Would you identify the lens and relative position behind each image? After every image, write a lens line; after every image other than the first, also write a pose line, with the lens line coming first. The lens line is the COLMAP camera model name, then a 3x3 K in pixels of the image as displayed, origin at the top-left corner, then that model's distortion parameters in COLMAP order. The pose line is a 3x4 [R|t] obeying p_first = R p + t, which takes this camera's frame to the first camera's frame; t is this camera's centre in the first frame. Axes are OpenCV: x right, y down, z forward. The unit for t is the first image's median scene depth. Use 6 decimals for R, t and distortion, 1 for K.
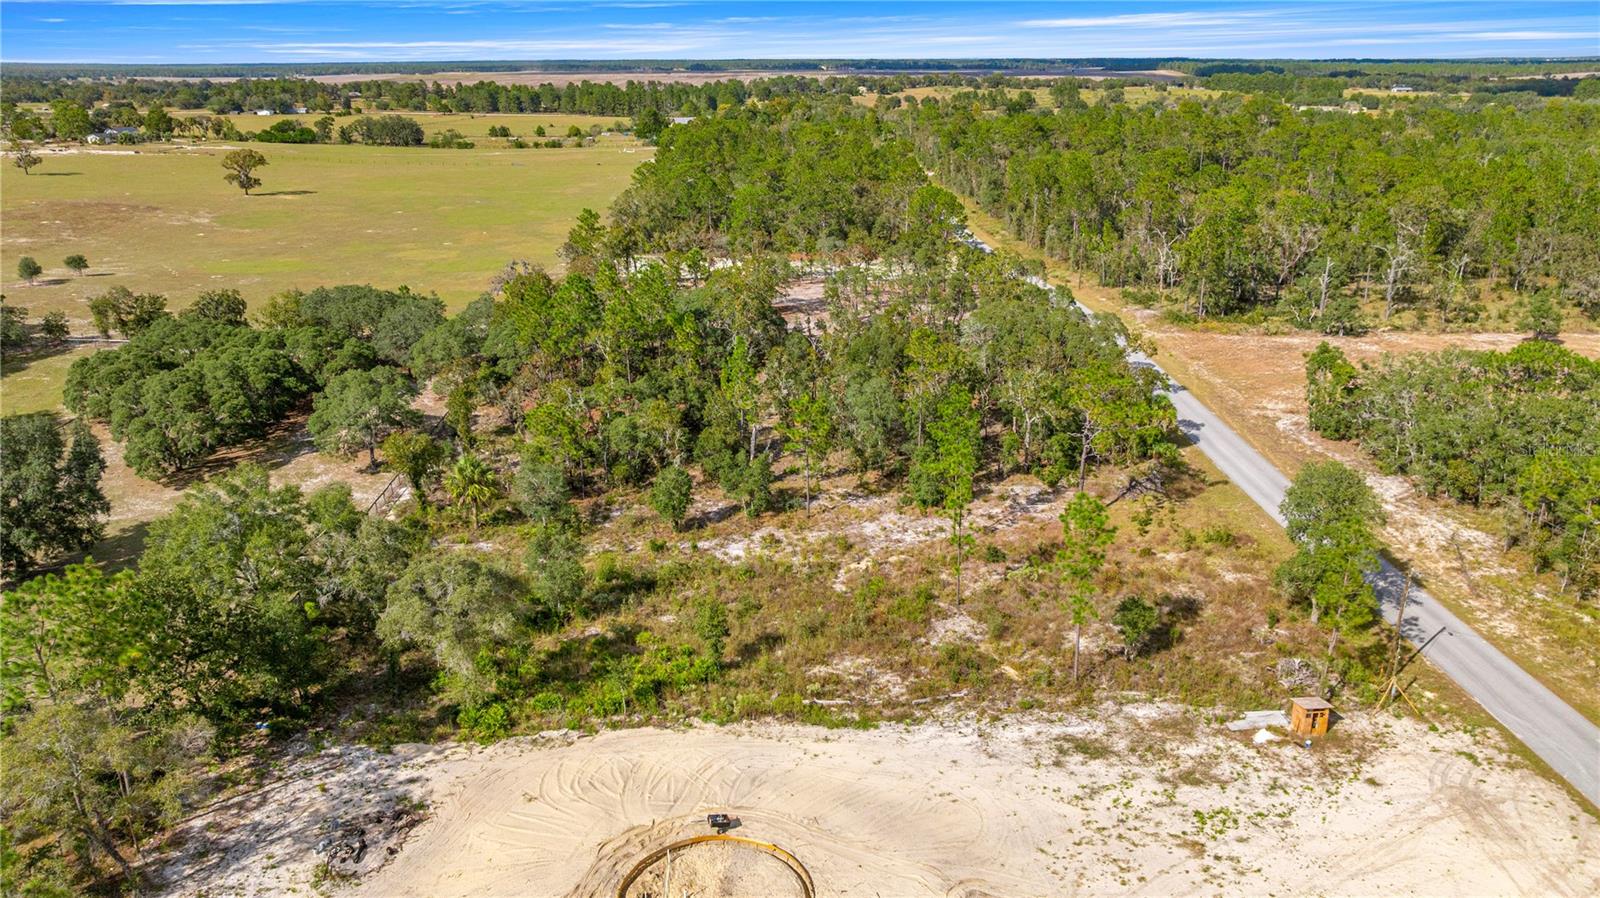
lens RADIAL K [[1150.2, 0, 800.0], [0, 1150.2, 449.0], [0, 0, 1]] dist [-0.021644, 0.000886]
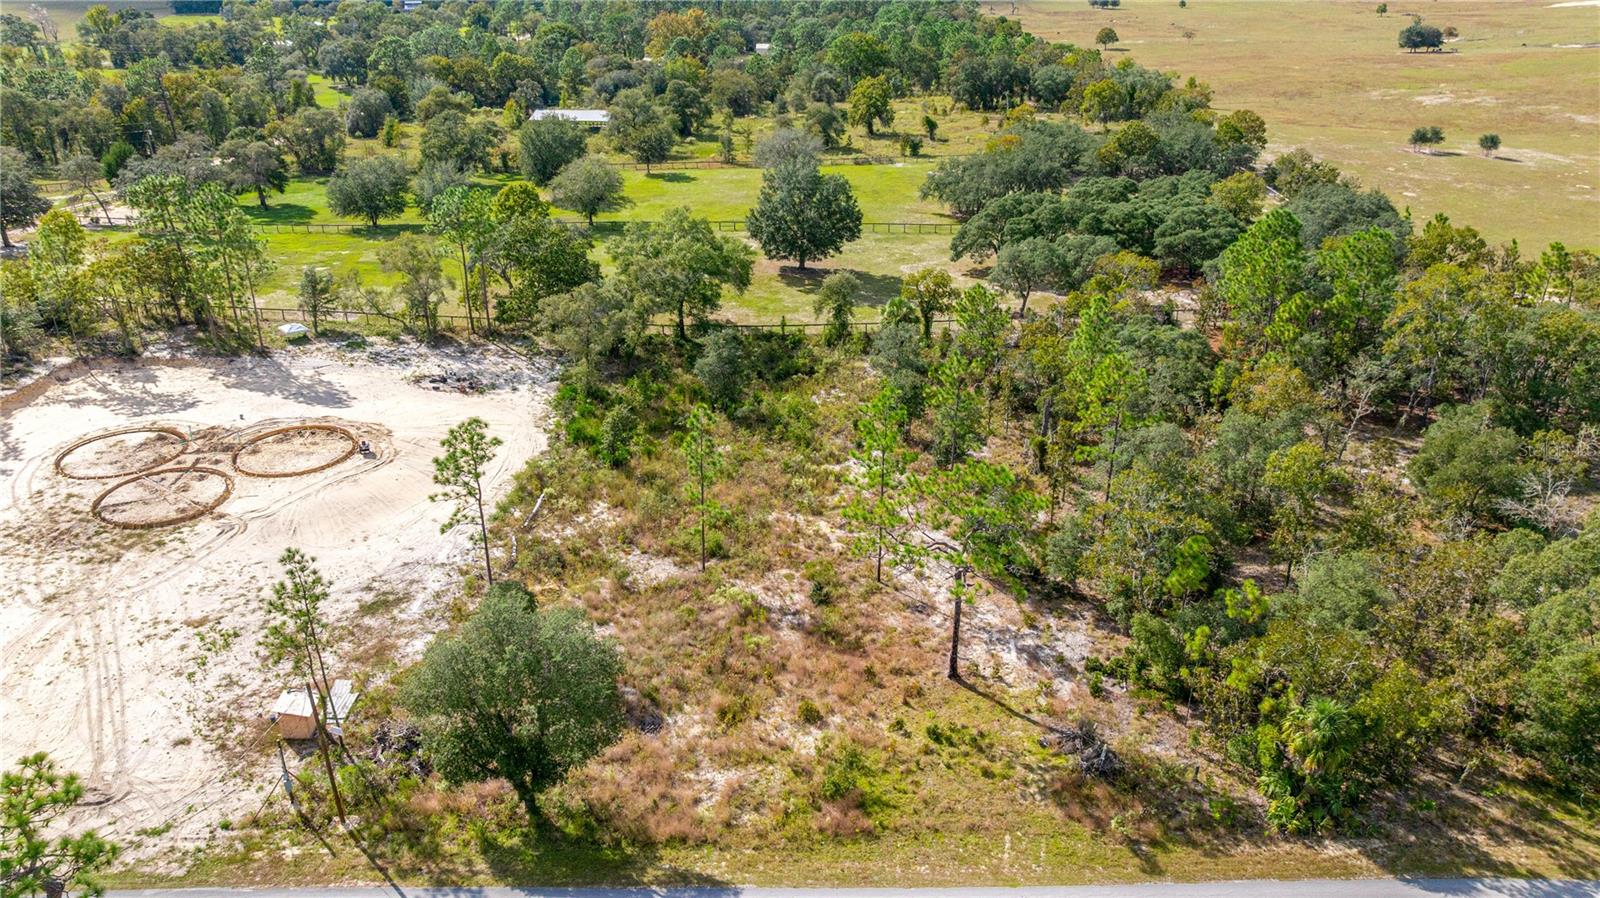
lens RADIAL K [[1113.6, 0, 800.0], [0, 1113.6, 449.0], [0, 0, 1]] dist [-0.022884, 0.009574]
pose [[0.006934, 0.431070, -0.902292, 0.986679], [-0.327948, 0.853390, 0.405186, -0.360515], [0.944670, 0.293095, 0.147286, 1.032087]]
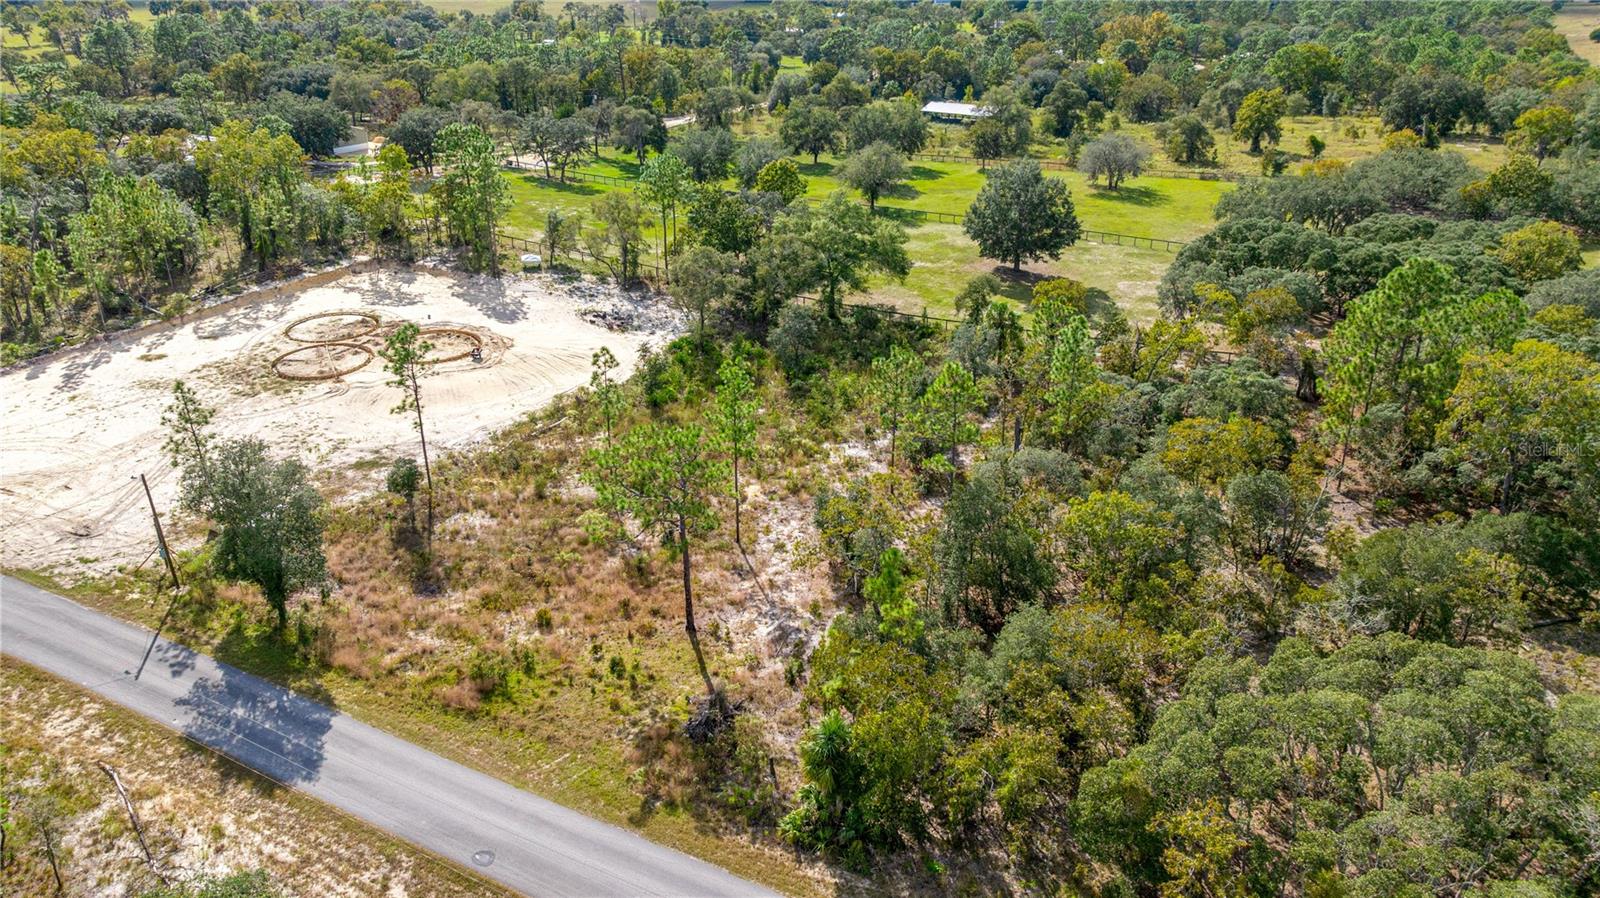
lens RADIAL K [[1113.6, 0, 800.0], [0, 1113.6, 449.0], [0, 0, 1]] dist [-0.022884, 0.009574]
pose [[-0.466245, 0.382635, -0.797625, 0.917889], [-0.282116, 0.790237, 0.543999, -0.528364], [0.838466, 0.478660, -0.260497, 1.538232]]
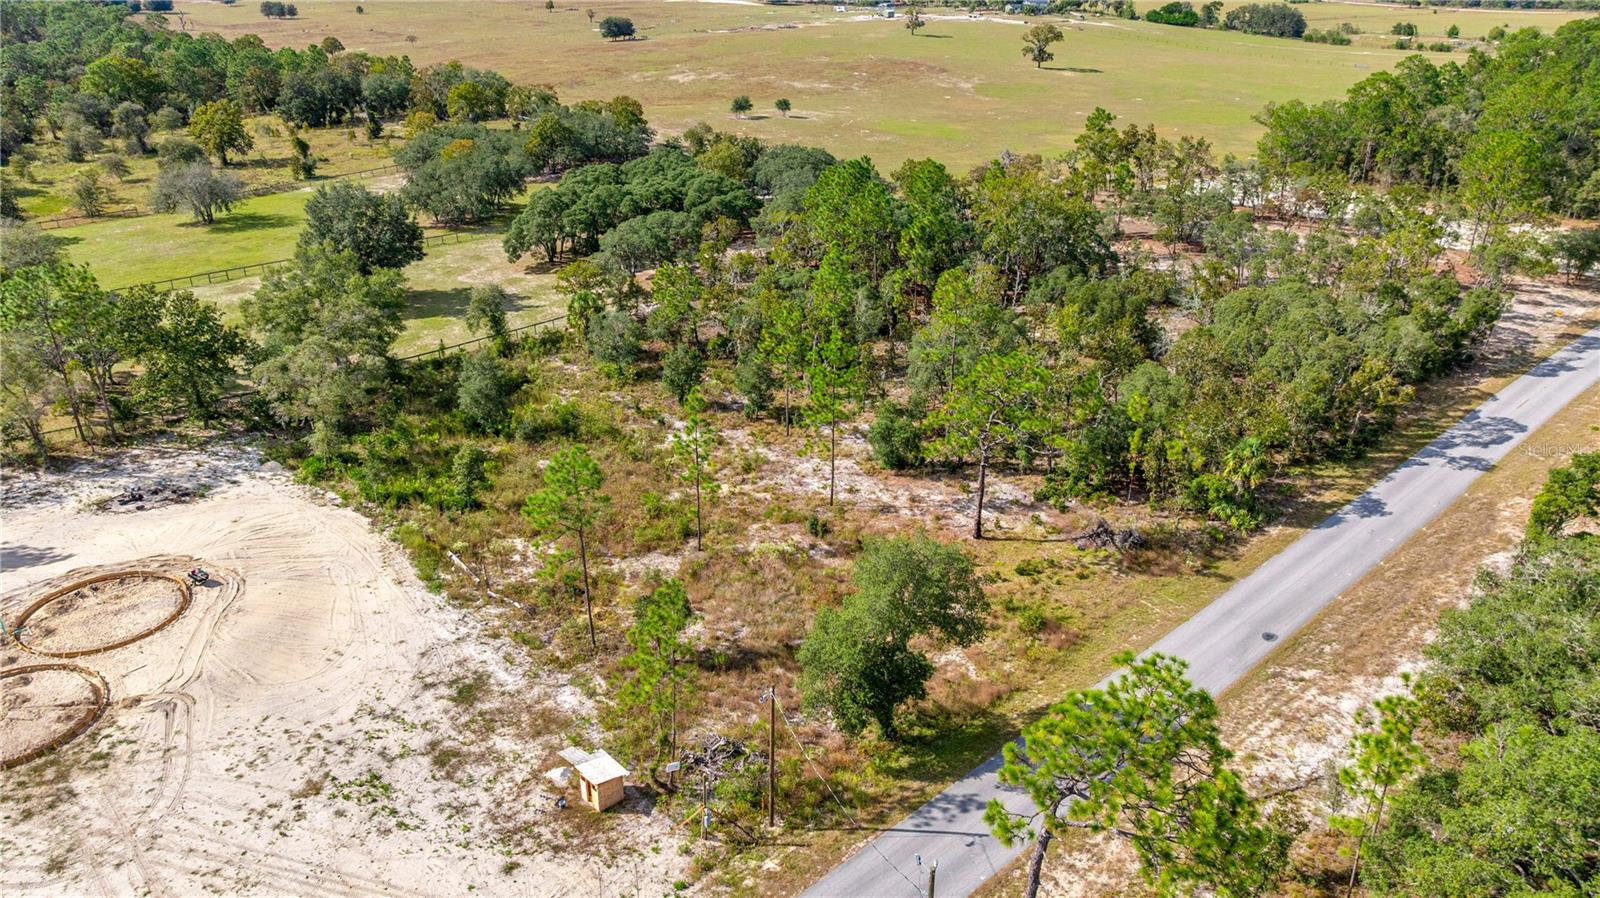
lens RADIAL K [[1113.6, 0, 800.0], [0, 1113.6, 449.0], [0, 0, 1]] dist [-0.022884, 0.009574]
pose [[0.668237, 0.320675, -0.671288, 0.870066], [-0.251122, 0.946598, 0.202210, -0.163655], [0.700284, 0.033451, 0.713080, 0.462802]]
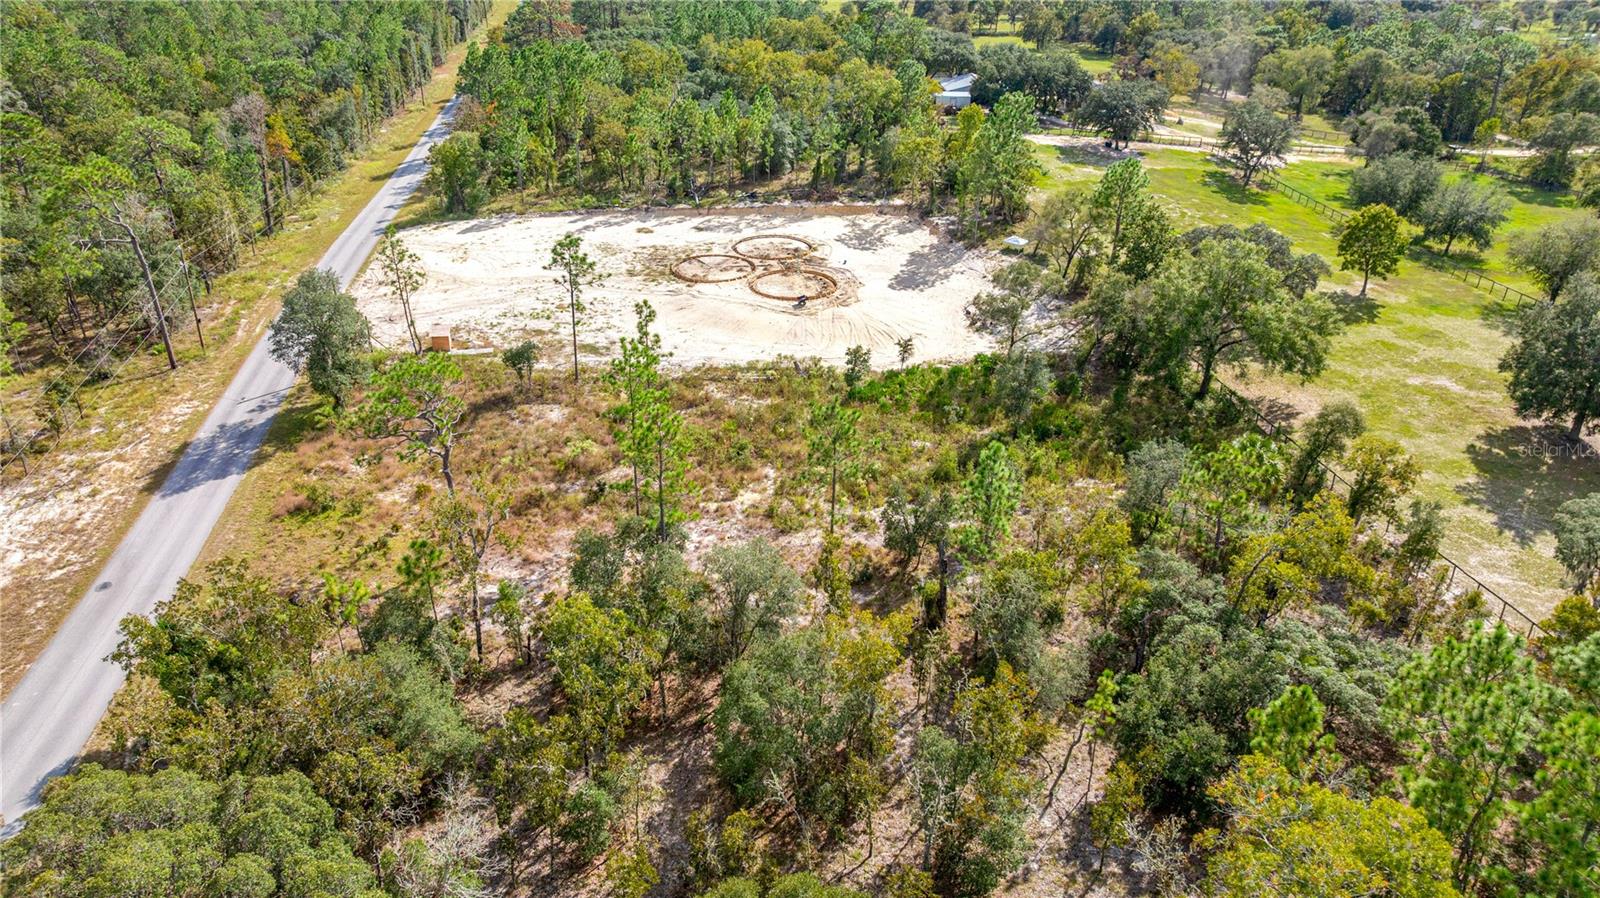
lens RADIAL K [[1113.6, 0, 800.0], [0, 1113.6, 449.0], [0, 0, 1]] dist [-0.022884, 0.009574]
pose [[-0.987807, 0.065373, -0.141292, 0.169458], [-0.055645, 0.699355, 0.712605, -0.650523], [0.145398, 0.711779, -0.687190, 1.916188]]
